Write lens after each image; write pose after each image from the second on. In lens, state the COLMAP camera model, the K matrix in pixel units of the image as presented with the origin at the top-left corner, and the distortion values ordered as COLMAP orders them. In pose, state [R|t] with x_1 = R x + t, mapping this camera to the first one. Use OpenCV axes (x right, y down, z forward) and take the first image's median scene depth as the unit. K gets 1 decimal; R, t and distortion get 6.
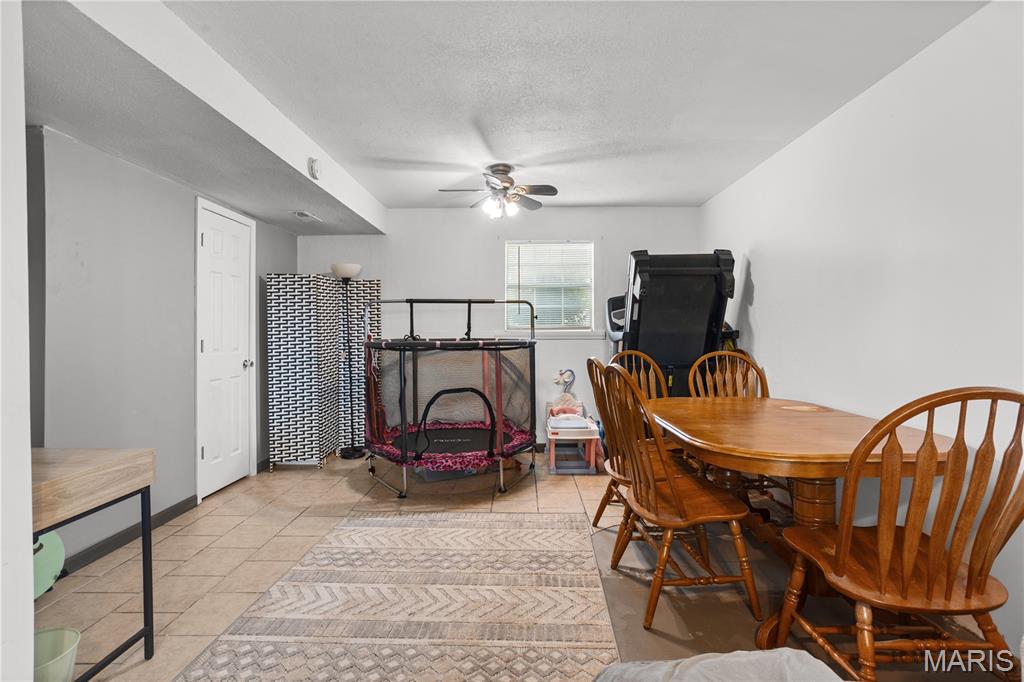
lens RADIAL K [[485.5, 0, 508.6], [0, 485.5, 333.2], [0, 0, 1]] dist [-0.002112, 0.000263]
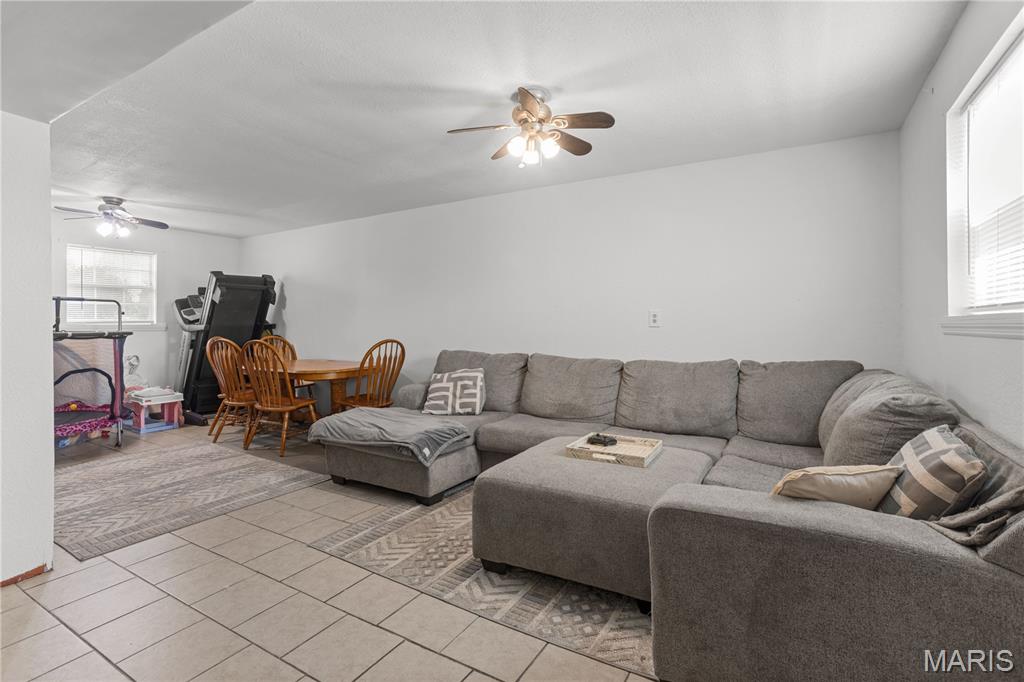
lens RADIAL K [[484.1, 0, 507.1], [0, 484.1, 325.7], [0, 0, 1]] dist [-0.001984, 0.000601]
pose [[0.493837, -0.006335, 0.869532, -0.603164], [0.006466, 0.999973, 0.003613, 0.000883], [-0.869531, 0.003838, 0.493864, -0.538649]]
